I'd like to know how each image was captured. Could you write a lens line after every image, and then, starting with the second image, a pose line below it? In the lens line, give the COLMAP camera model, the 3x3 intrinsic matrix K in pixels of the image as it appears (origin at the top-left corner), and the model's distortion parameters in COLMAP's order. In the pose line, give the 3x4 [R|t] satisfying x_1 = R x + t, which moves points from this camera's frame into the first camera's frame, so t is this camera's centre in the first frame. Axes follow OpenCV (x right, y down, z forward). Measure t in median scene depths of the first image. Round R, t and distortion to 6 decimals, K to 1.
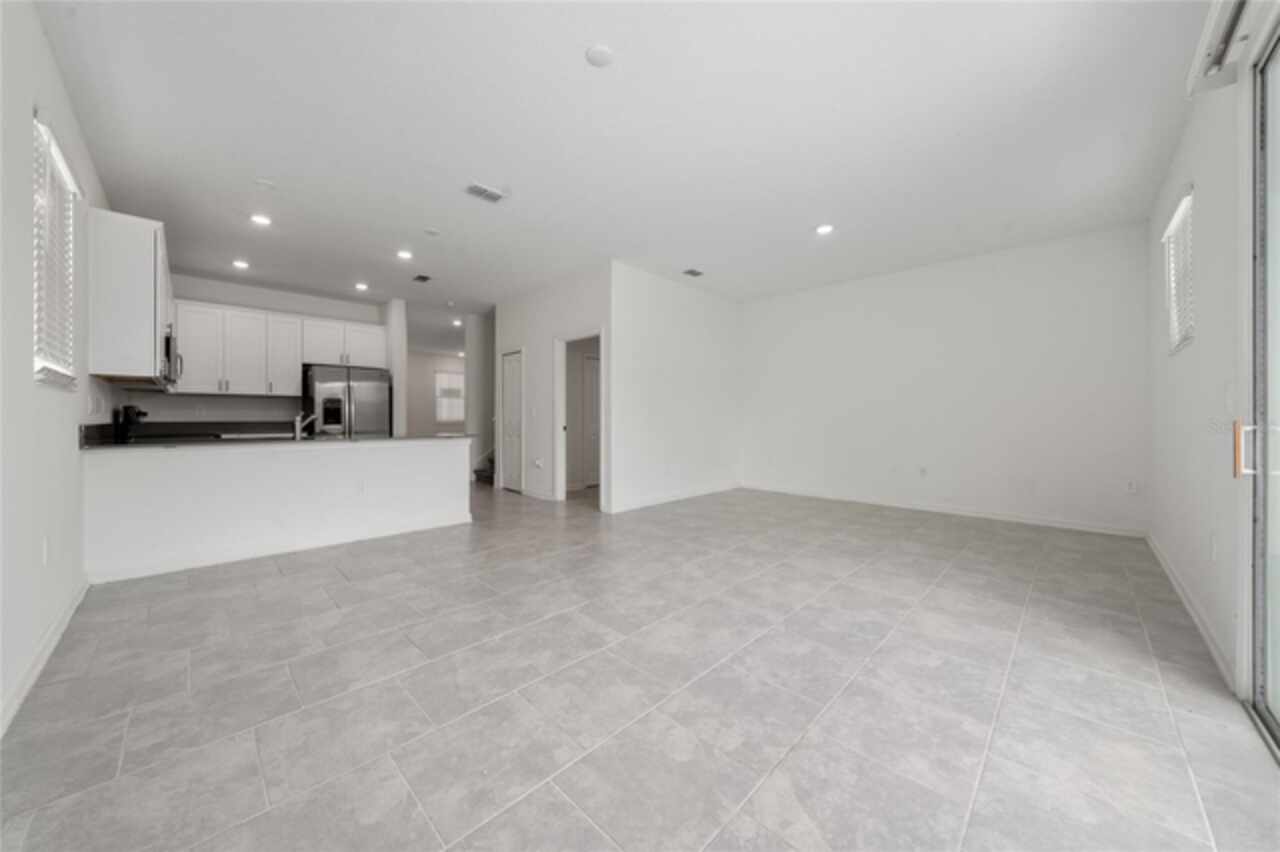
lens RADIAL K [[444.0, 0, 635.8], [0, 444.0, 421.9], [0, 0, 1]] dist [0.007898, 0.000094]
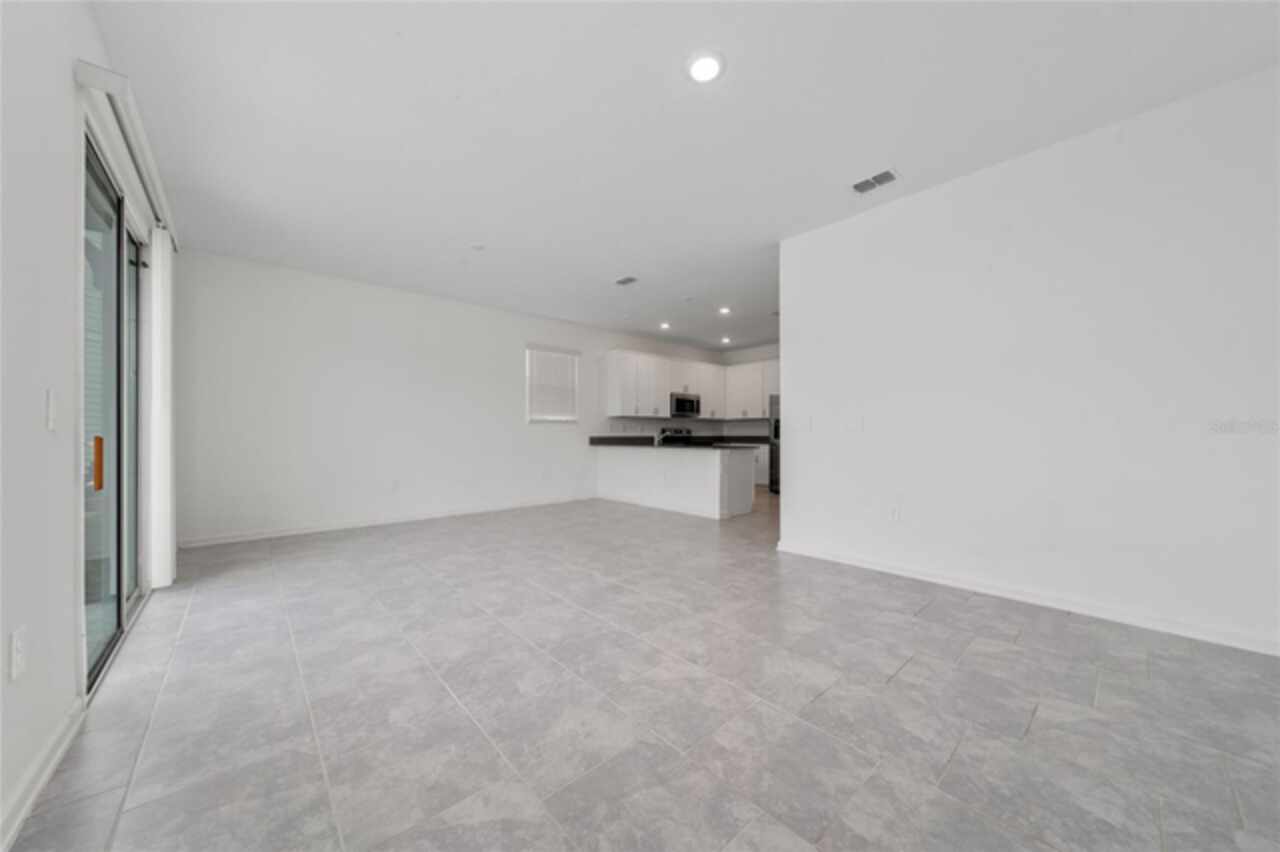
lens RADIAL K [[444.0, 0, 636.7], [0, 444.0, 431.4], [0, 0, 1]] dist [0.007898, 0.000094]
pose [[-0.071402, -0.007356, -0.997420, 1.291963], [-0.004674, 0.999964, -0.007040, -0.005915], [0.997437, 0.004159, -0.071434, 1.314769]]
